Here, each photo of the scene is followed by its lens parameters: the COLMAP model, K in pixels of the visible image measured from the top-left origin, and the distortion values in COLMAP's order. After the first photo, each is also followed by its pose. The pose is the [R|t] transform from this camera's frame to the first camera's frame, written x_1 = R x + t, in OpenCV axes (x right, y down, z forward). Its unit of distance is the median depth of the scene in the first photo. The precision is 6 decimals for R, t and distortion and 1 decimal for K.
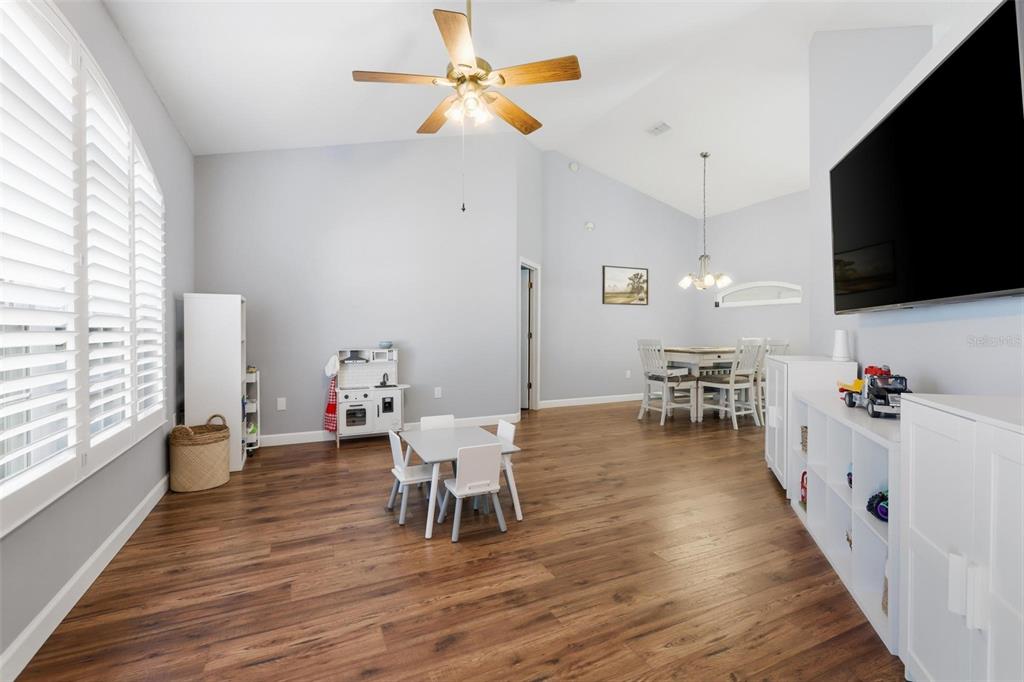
lens RADIAL K [[455.2, 0, 516.0], [0, 455.2, 333.6], [0, 0, 1]] dist [-0.007958, 0.001236]
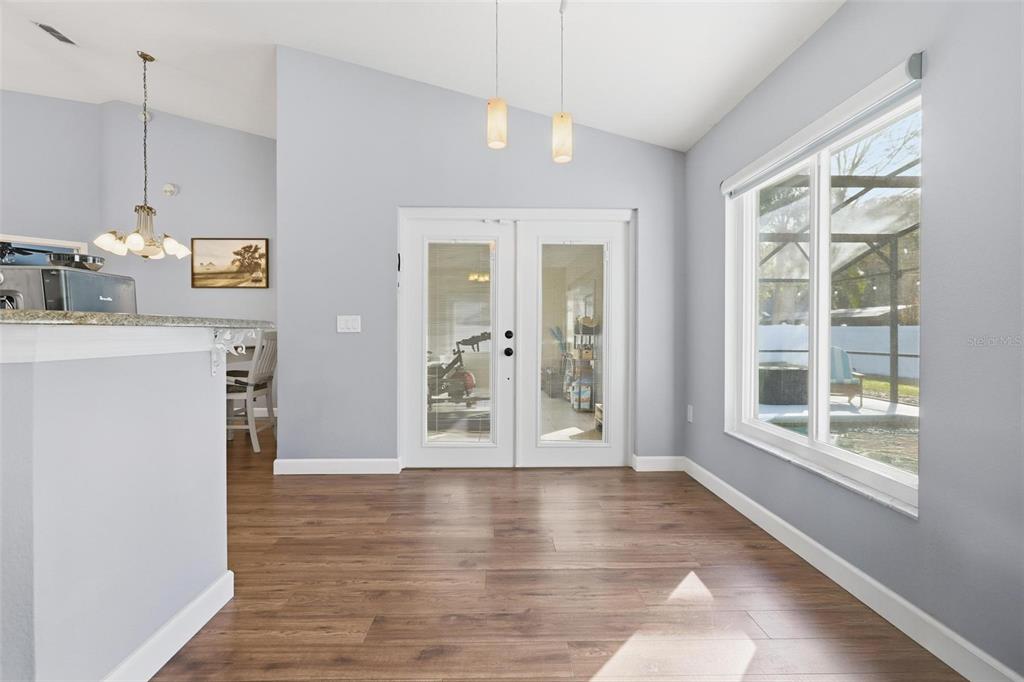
lens RADIAL K [[455.2, 0, 508.5], [0, 455.2, 338.6], [0, 0, 1]] dist [-0.007958, 0.001236]
pose [[0.911254, 0.010007, -0.411724, 0.995583], [-0.005208, 0.999905, 0.012776, 0.008036], [0.411813, -0.009498, 0.911219, 0.517832]]
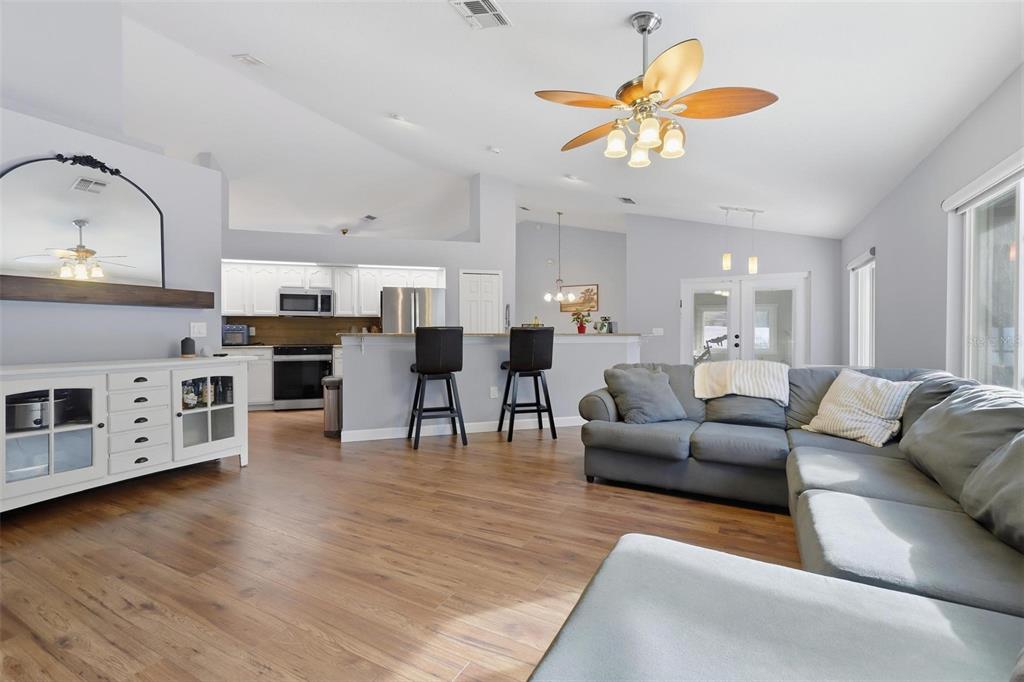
lens RADIAL K [[455.2, 0, 511.6], [0, 455.2, 338.1], [0, 0, 1]] dist [-0.007958, 0.001236]
pose [[0.597721, 0.012616, -0.801605, 1.298081], [-0.002202, 0.999898, 0.014095, 0.000124], [0.801701, -0.006660, 0.597688, -0.028207]]
